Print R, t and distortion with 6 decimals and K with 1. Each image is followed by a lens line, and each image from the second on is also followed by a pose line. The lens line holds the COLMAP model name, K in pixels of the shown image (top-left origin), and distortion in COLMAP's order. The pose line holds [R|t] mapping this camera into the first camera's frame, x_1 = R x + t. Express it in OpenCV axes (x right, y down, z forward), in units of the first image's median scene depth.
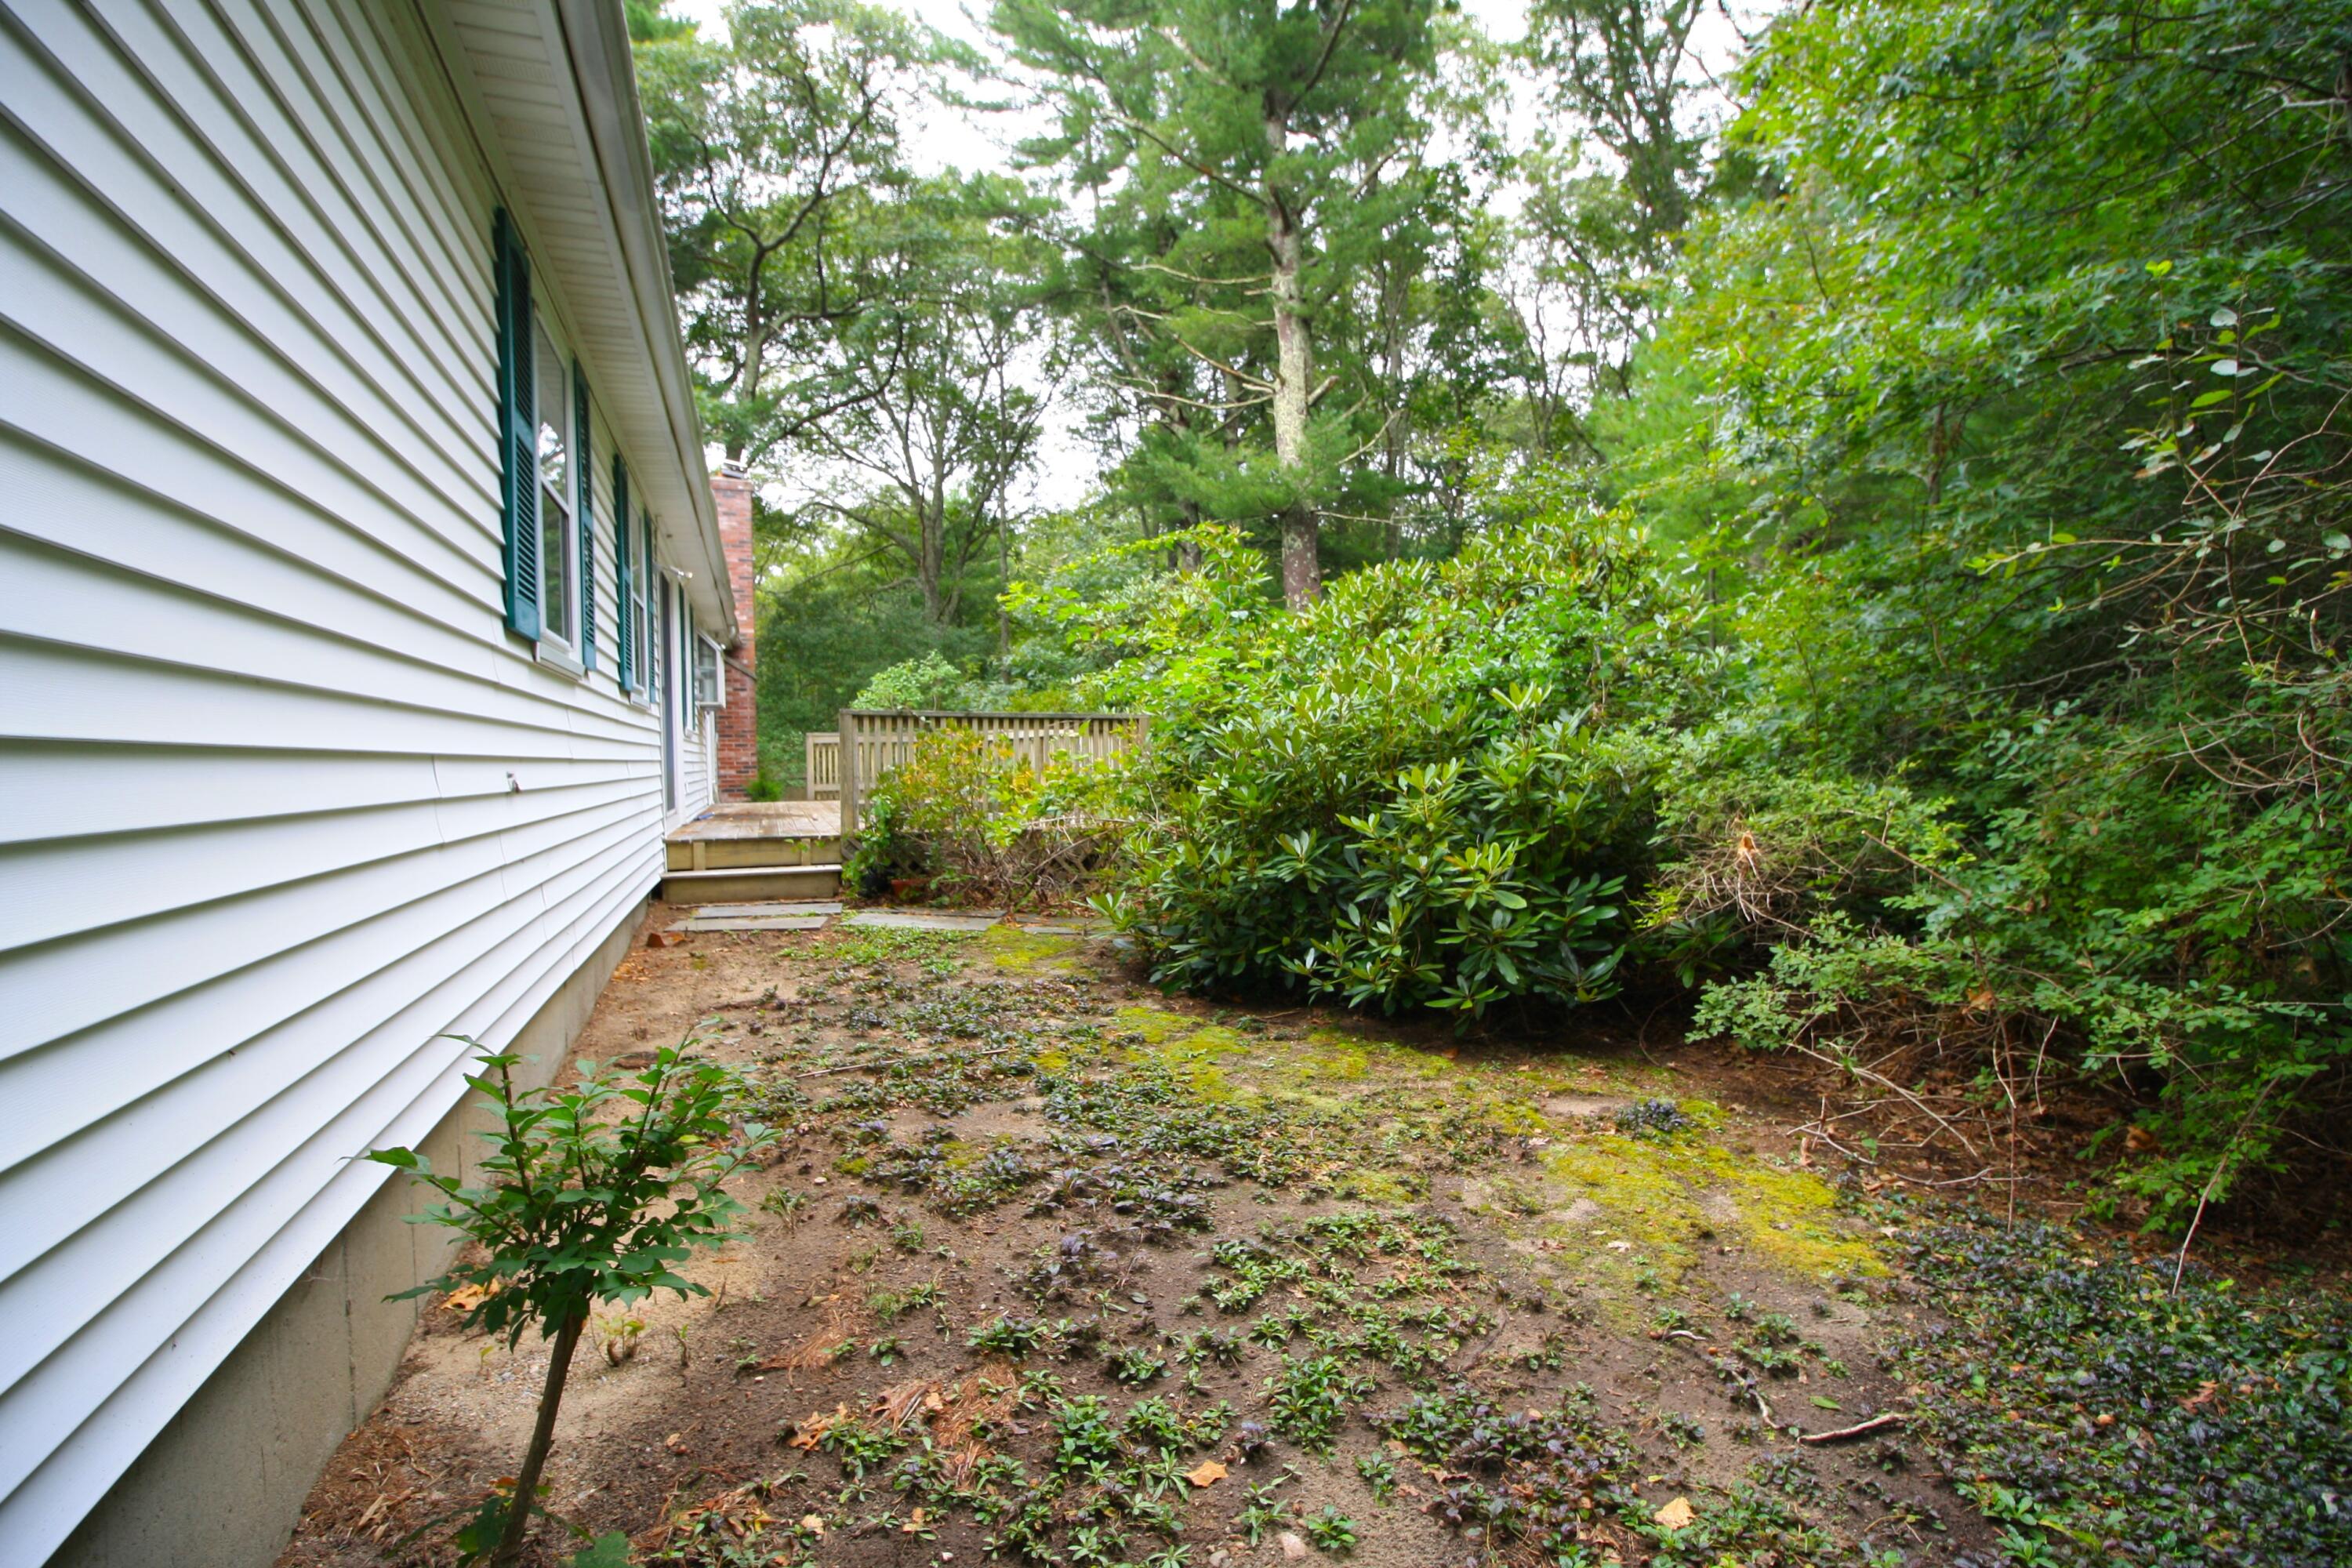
lens RADIAL K [[1137.3, 0, 1192.5], [0, 1137.3, 789.4], [0, 0, 1]] dist [0.002203, -0.015991]
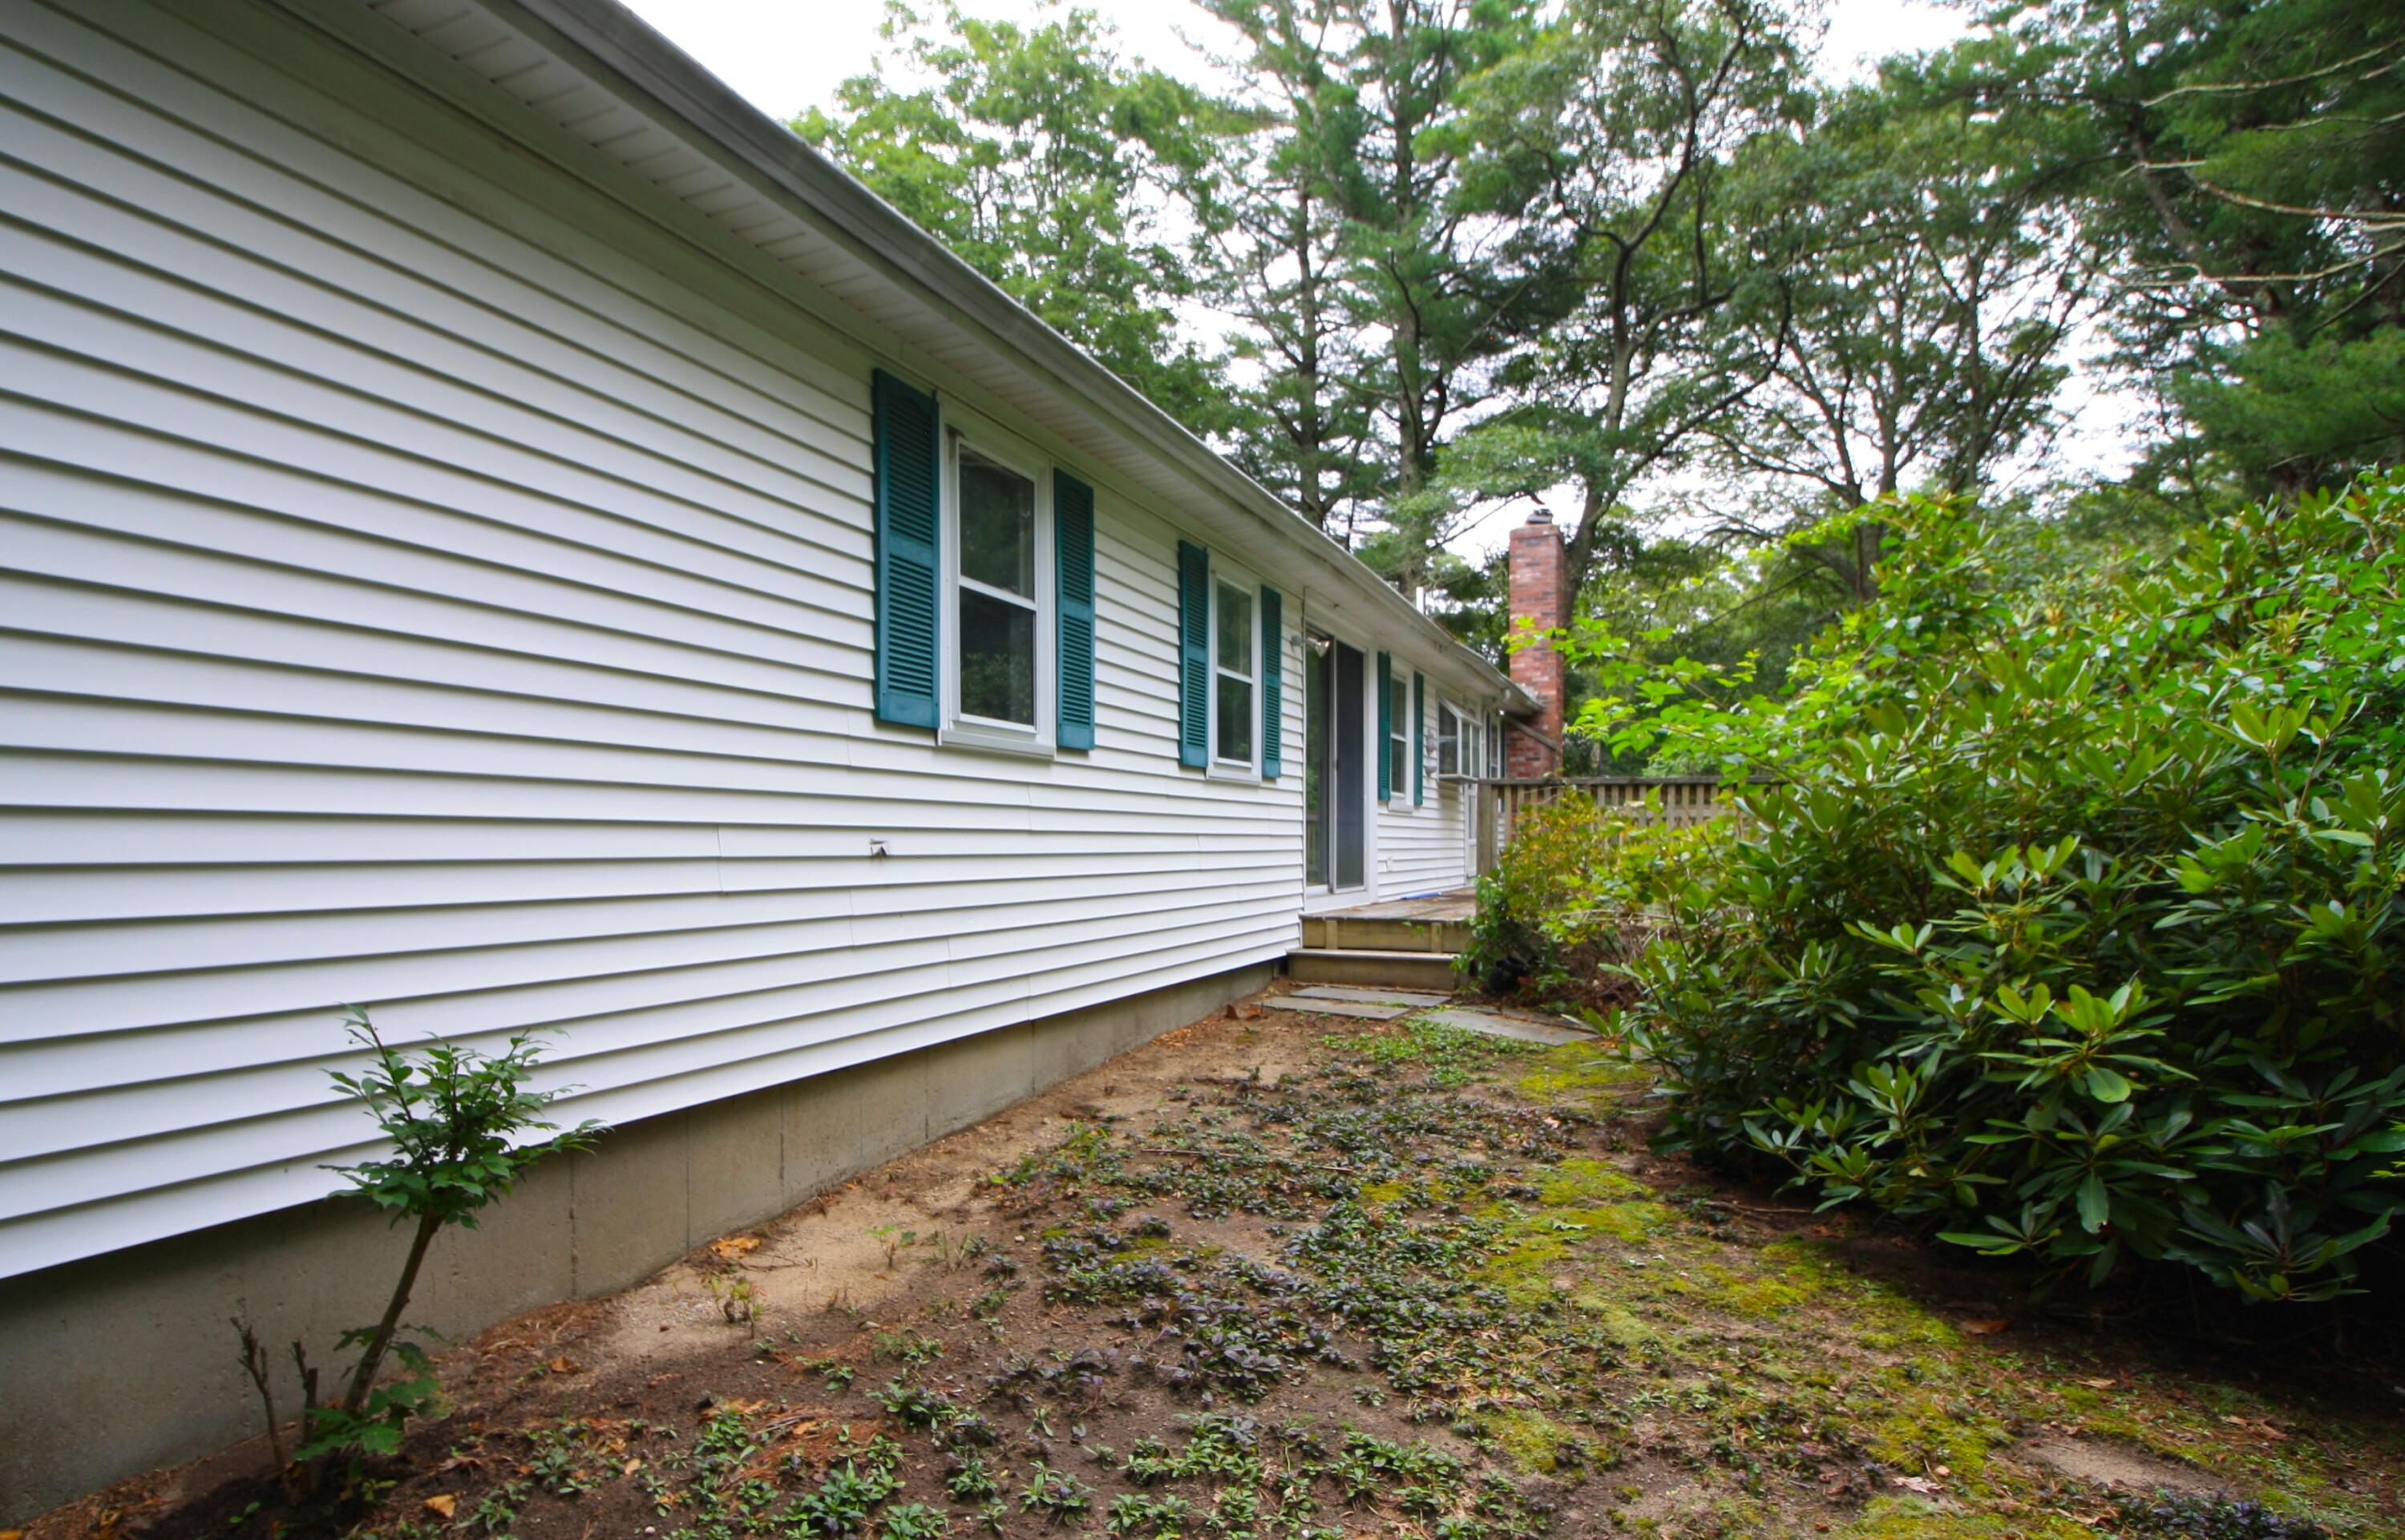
lens RADIAL K [[1343.5, 0, 1201.7], [0, 1343.5, 871.0], [0, 0, 1]] dist [-0.002254, -0.022373]
pose [[0.660518, 0.024937, -0.750396, 0.494911], [-0.027927, 0.999573, 0.008635, -0.002825], [0.750291, 0.015253, 0.660932, 0.227231]]
